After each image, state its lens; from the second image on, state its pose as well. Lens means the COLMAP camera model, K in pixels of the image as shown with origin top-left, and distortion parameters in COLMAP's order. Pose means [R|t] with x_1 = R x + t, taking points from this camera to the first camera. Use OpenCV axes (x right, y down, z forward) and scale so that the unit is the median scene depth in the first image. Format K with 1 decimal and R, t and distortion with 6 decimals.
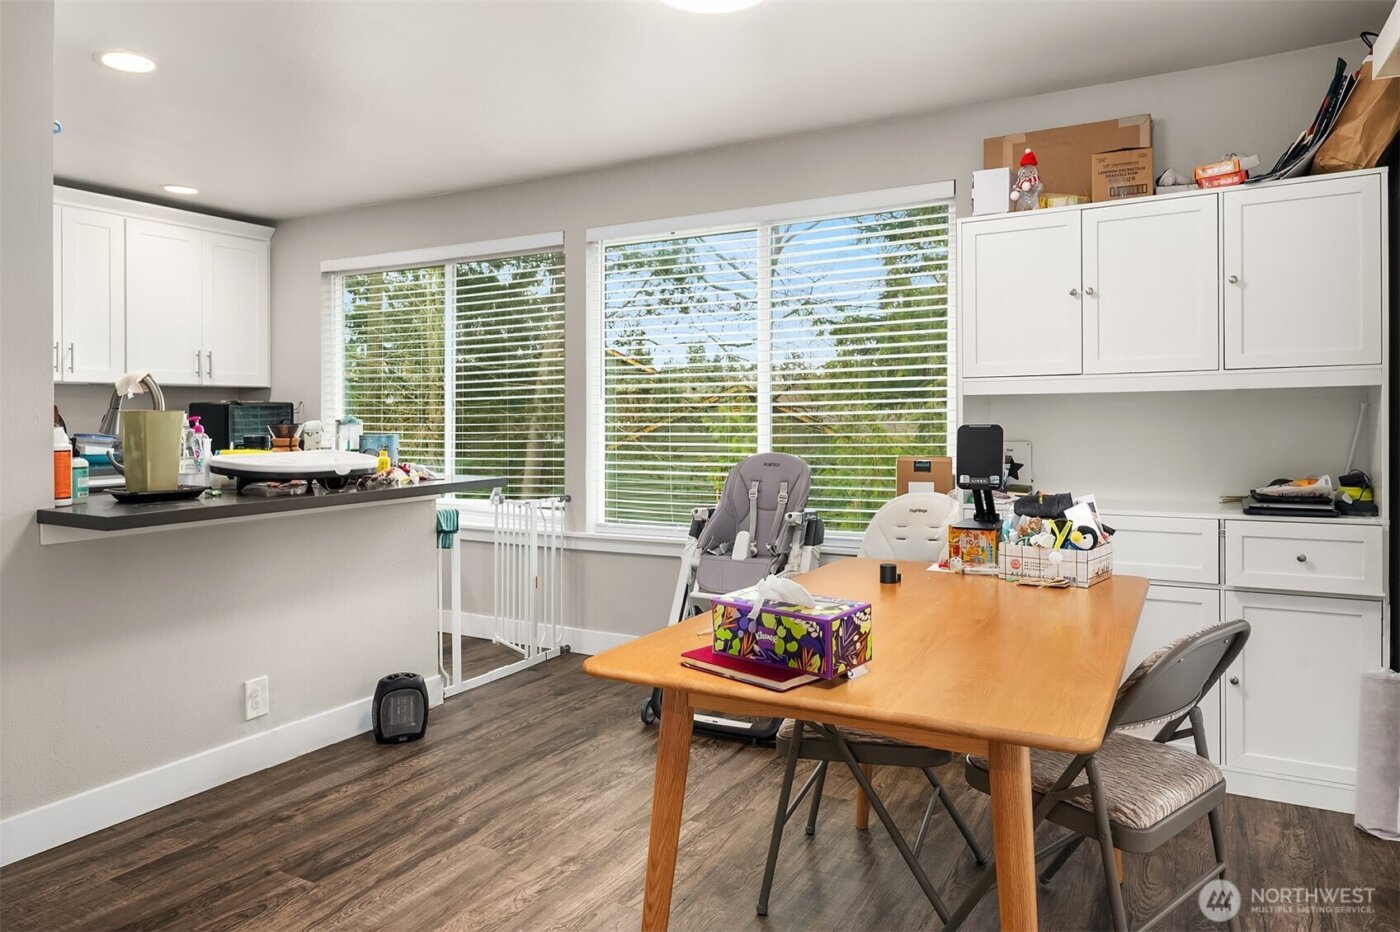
lens RADIAL K [[915.1, 0, 707.4], [0, 915.1, 421.4], [0, 0, 1]] dist [-0.000404, -0.003860]
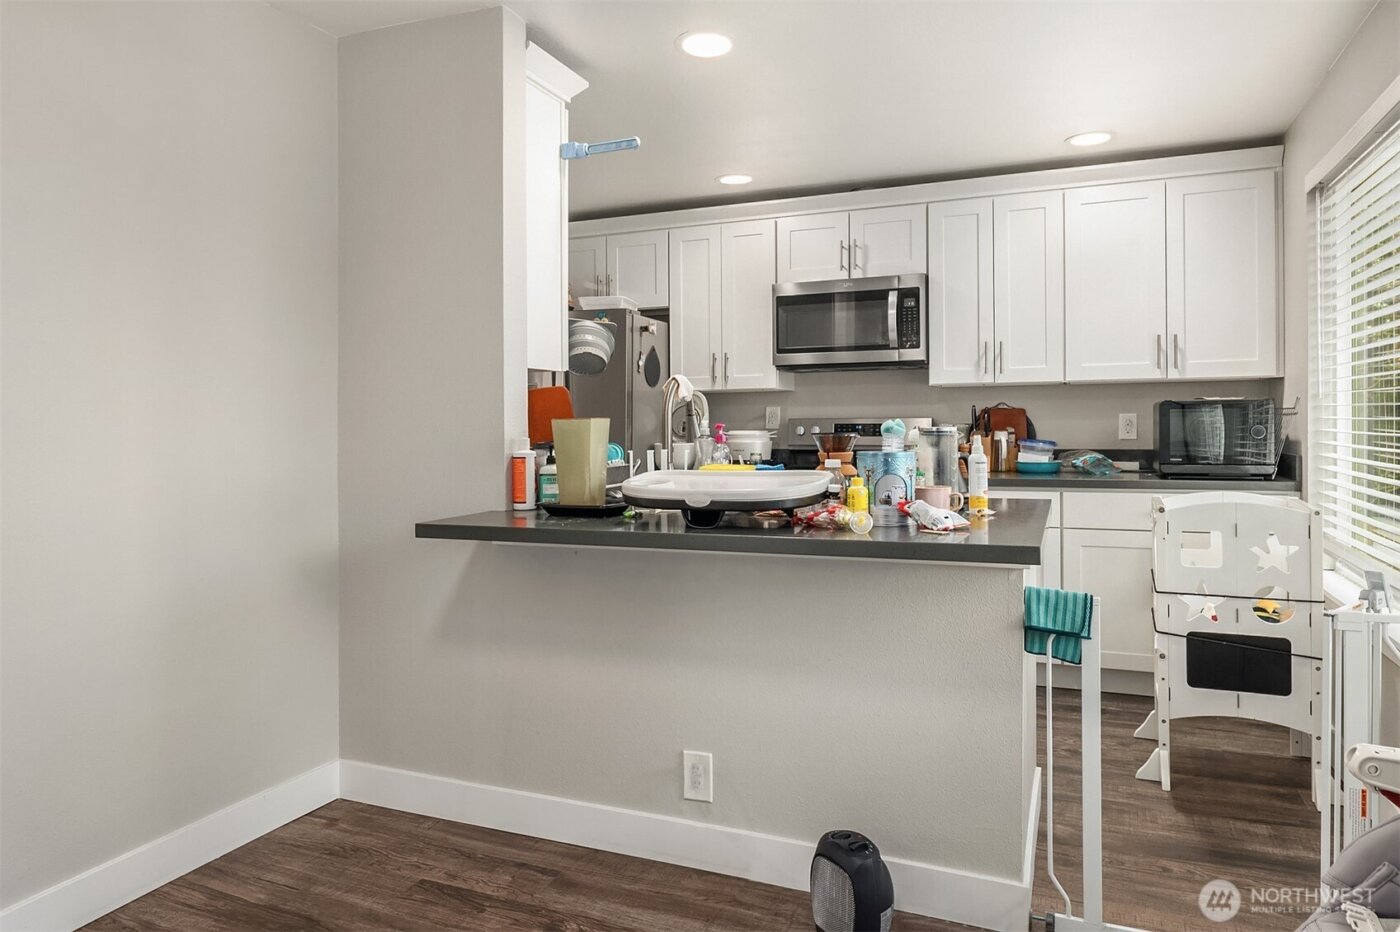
lens RADIAL K [[915.1, 0, 707.4], [0, 915.1, 421.4], [0, 0, 1]] dist [-0.000404, -0.003860]
pose [[0.101678, -0.001573, -0.994816, 0.330418], [0.001672, 0.999998, -0.001411, -0.007411], [0.994816, -0.001519, 0.101680, 1.008268]]
